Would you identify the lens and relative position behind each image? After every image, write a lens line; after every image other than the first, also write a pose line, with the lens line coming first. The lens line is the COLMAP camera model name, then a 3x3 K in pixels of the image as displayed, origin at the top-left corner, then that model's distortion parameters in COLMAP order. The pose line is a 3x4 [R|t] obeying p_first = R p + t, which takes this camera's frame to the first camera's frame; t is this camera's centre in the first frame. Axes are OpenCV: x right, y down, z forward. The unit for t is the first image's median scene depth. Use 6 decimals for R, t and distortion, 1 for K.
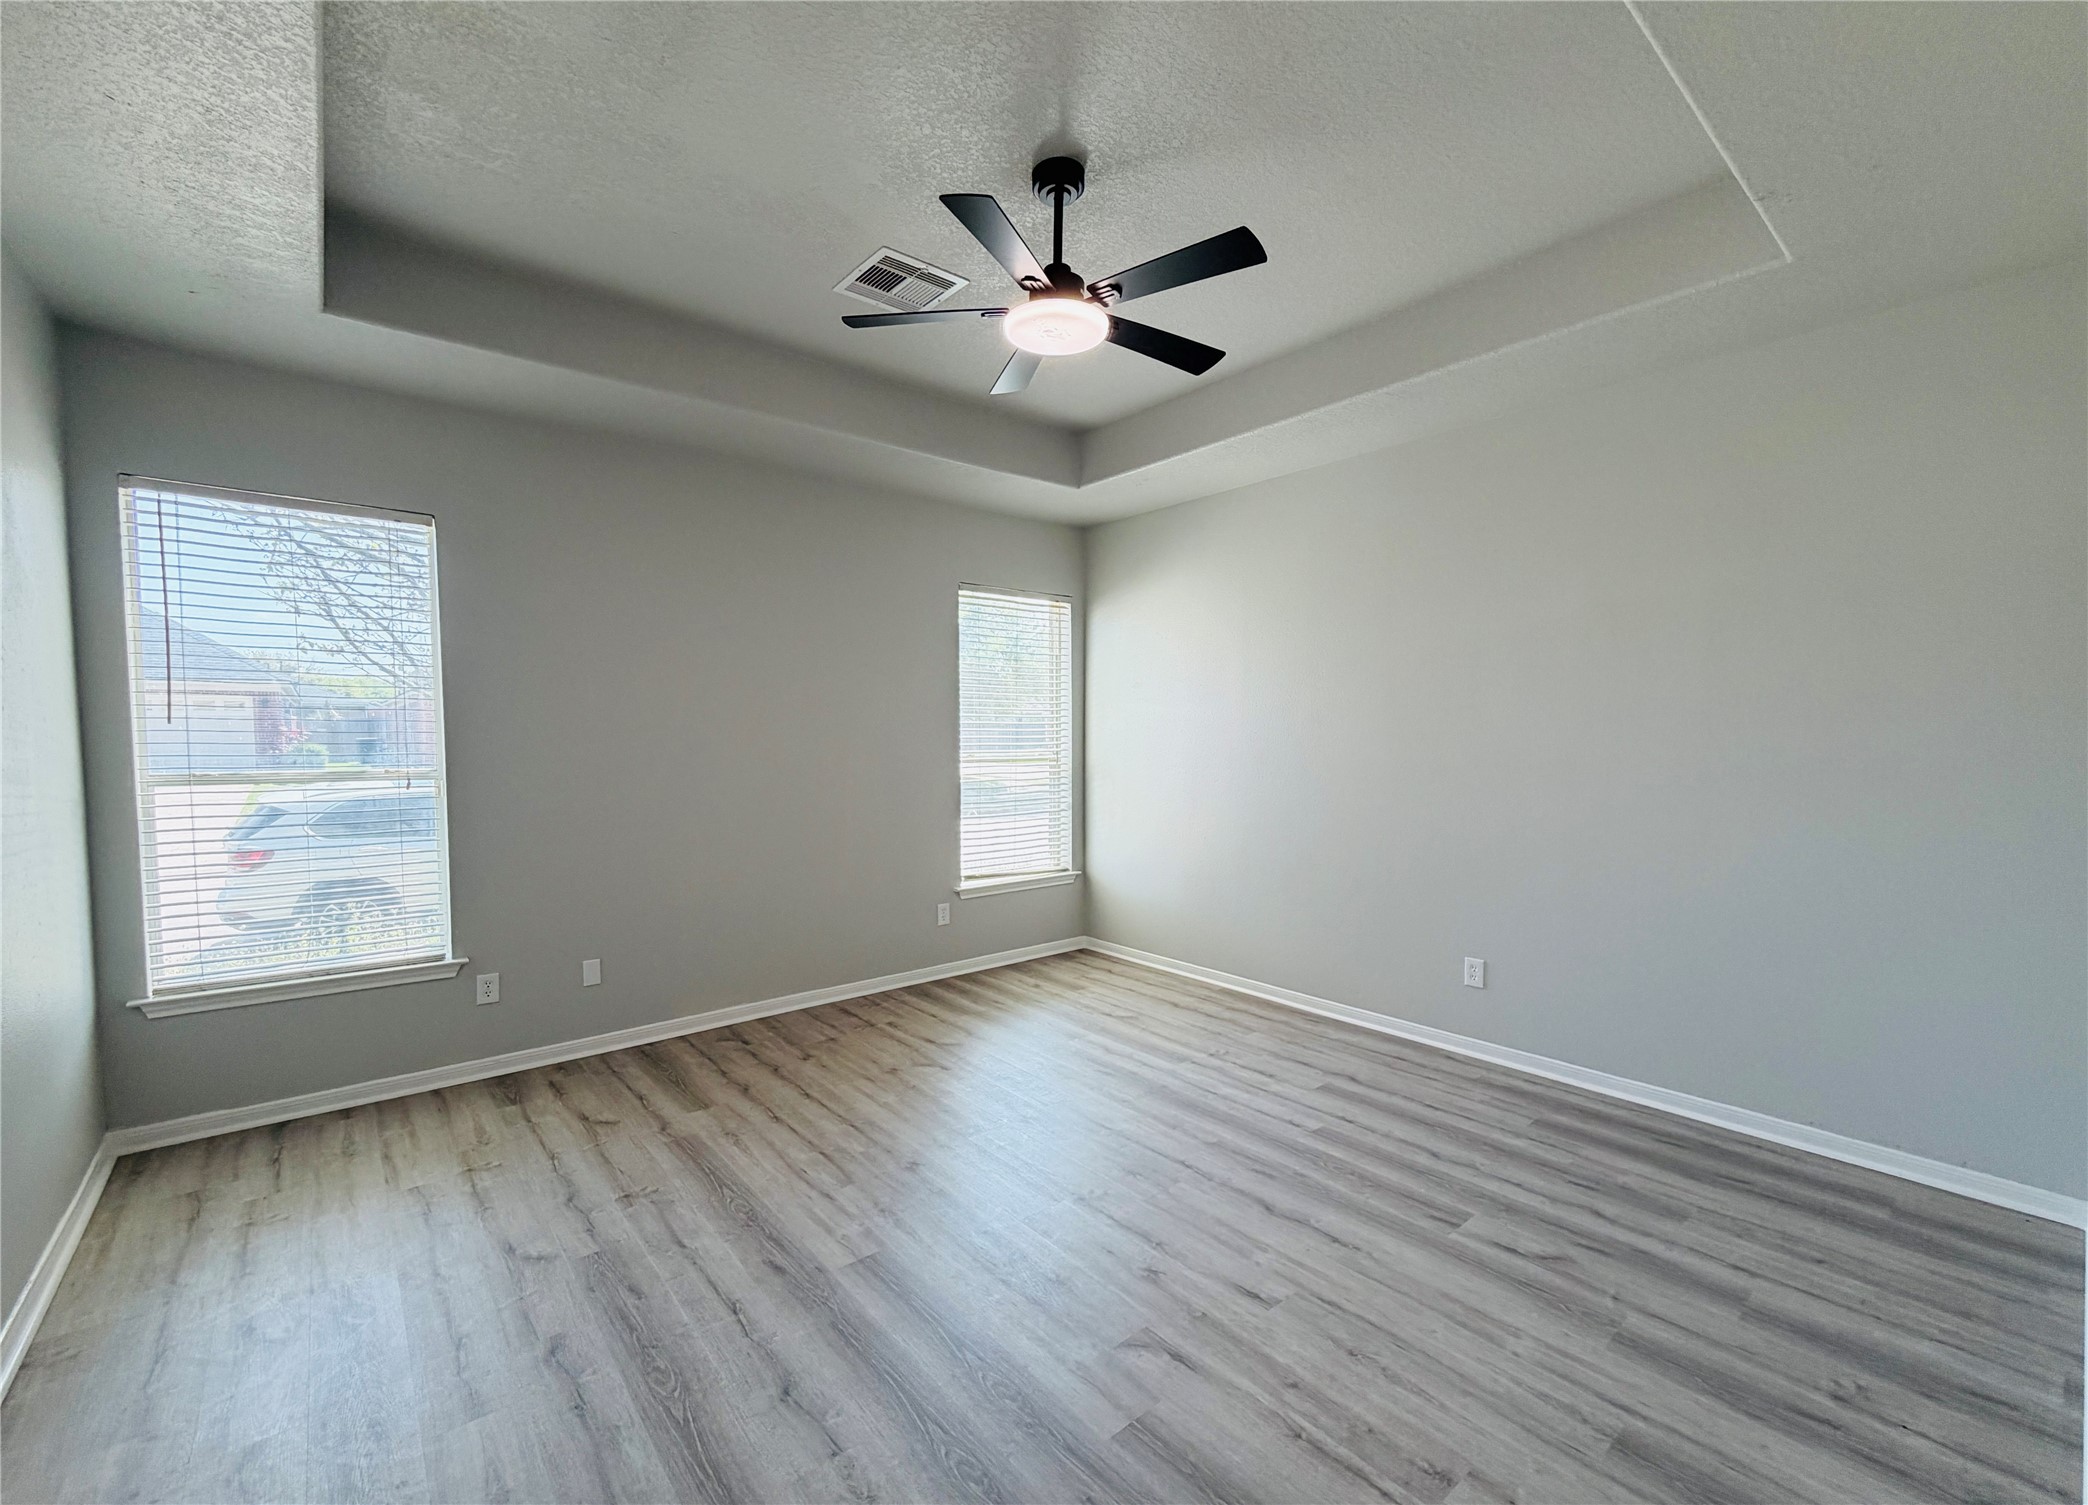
lens RADIAL K [[849.8, 0, 1047.4], [0, 849.8, 774.7], [0, 0, 1]] dist [-0.000166, 0.000060]
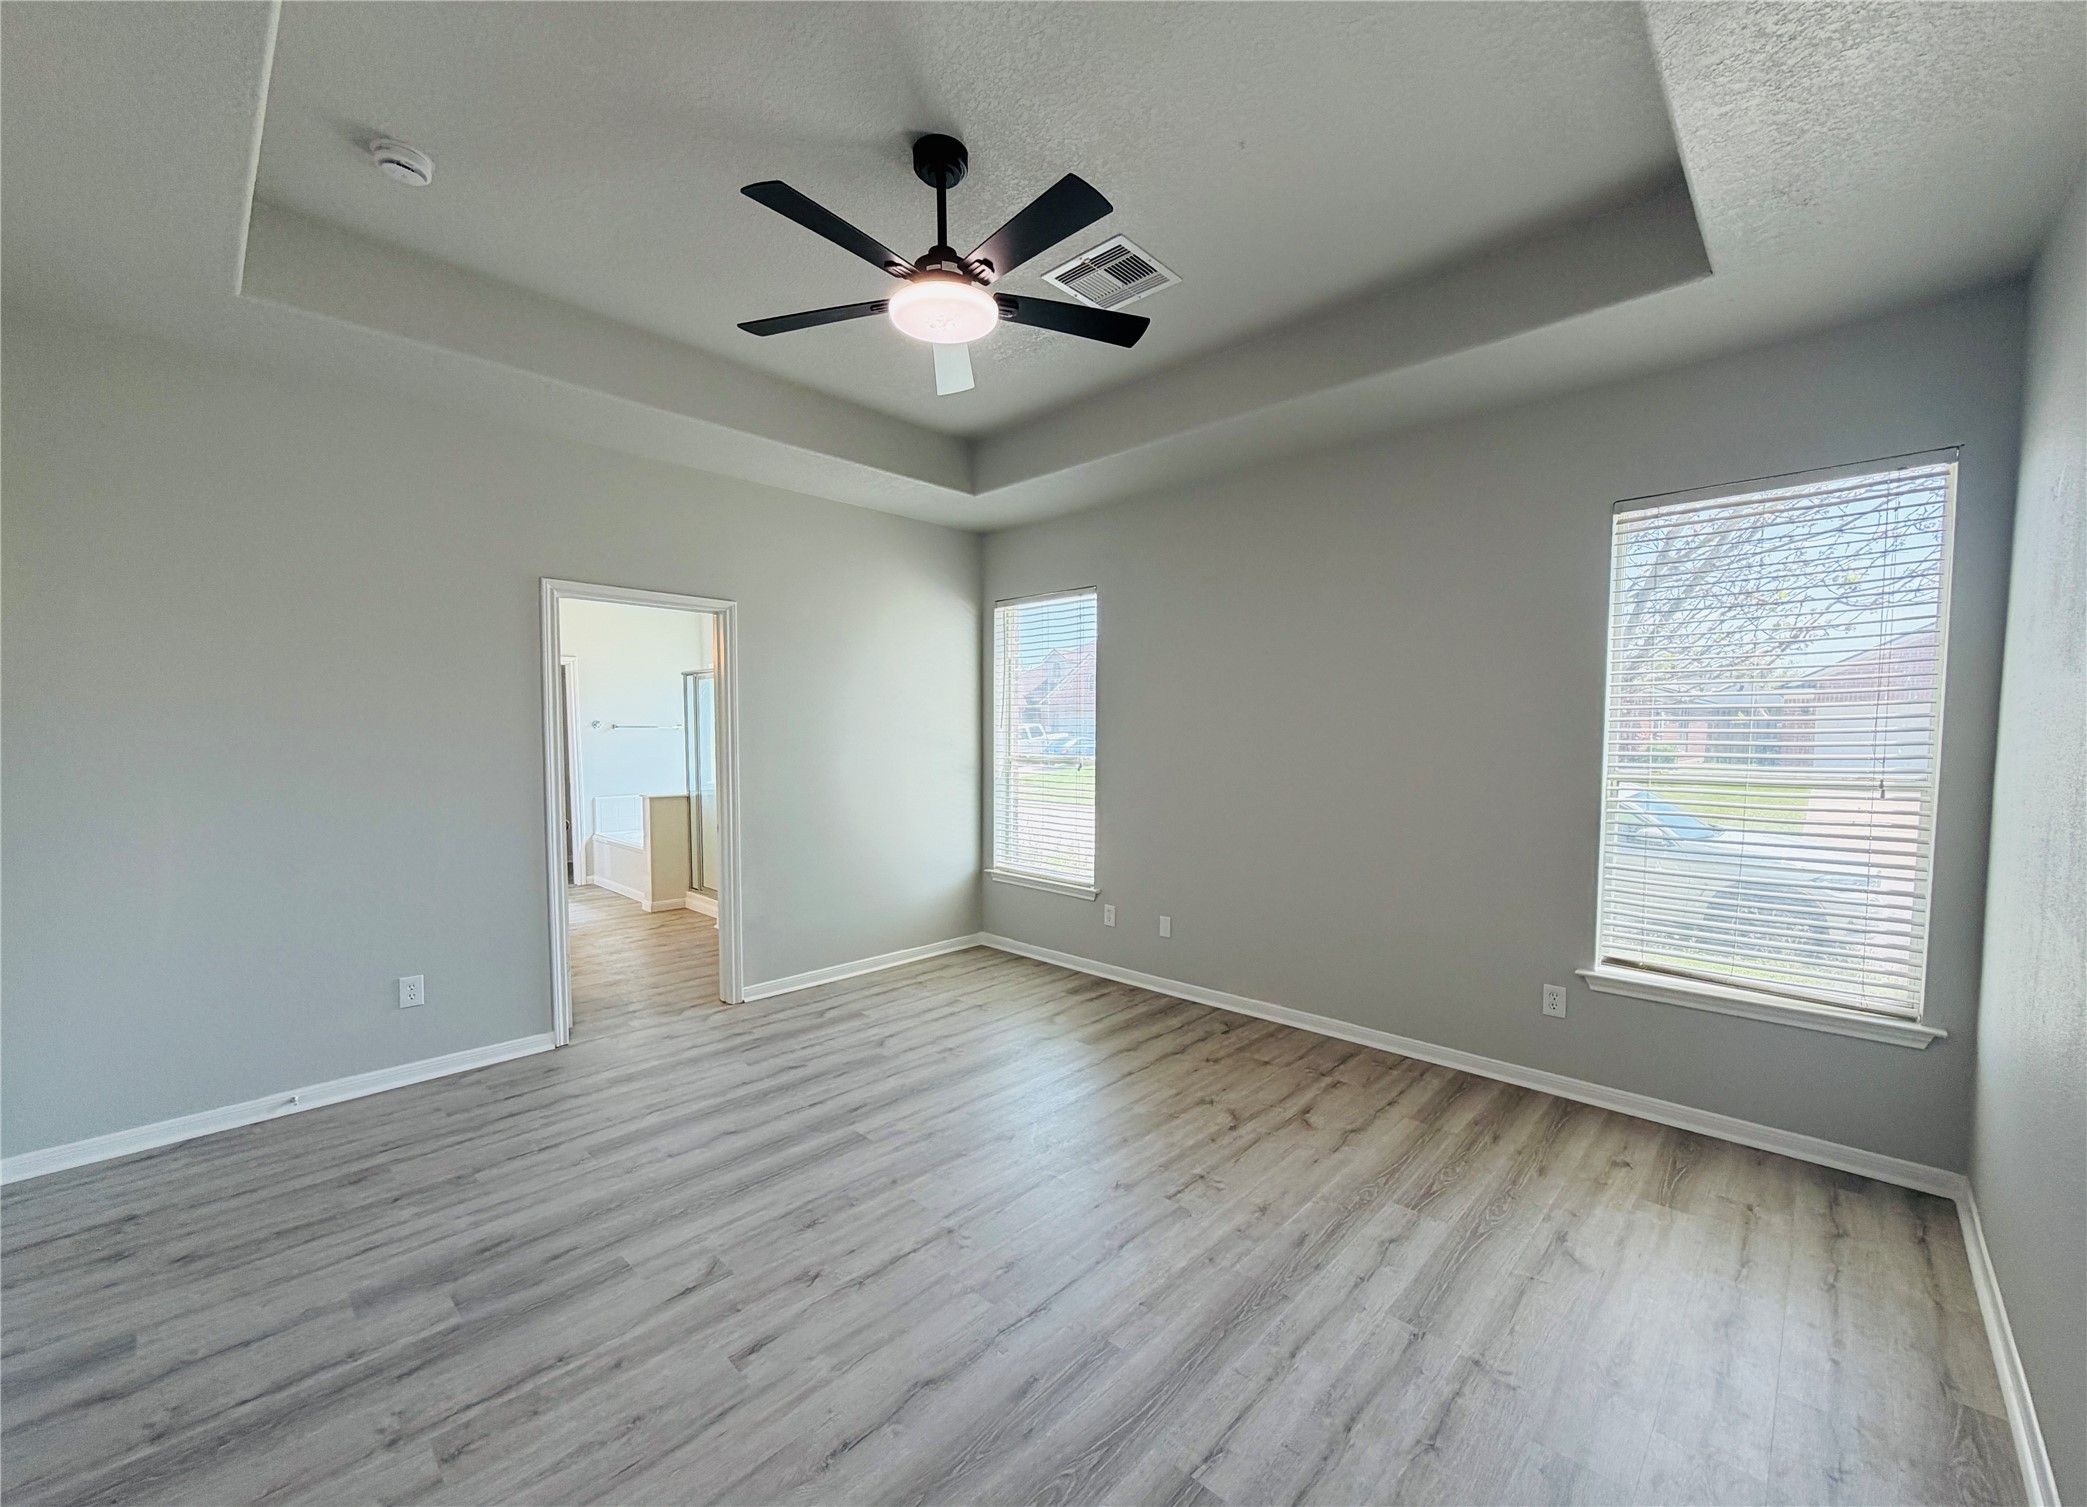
lens RADIAL K [[849.4, 0, 1046.9], [0, 849.4, 775.7], [0, 0, 1]] dist [-0.000166, 0.000060]
pose [[0.114273, 0.051715, -0.992102, 0.755797], [-0.052921, 0.997543, 0.045903, -0.039517], [0.992039, 0.047257, 0.116729, 0.770814]]
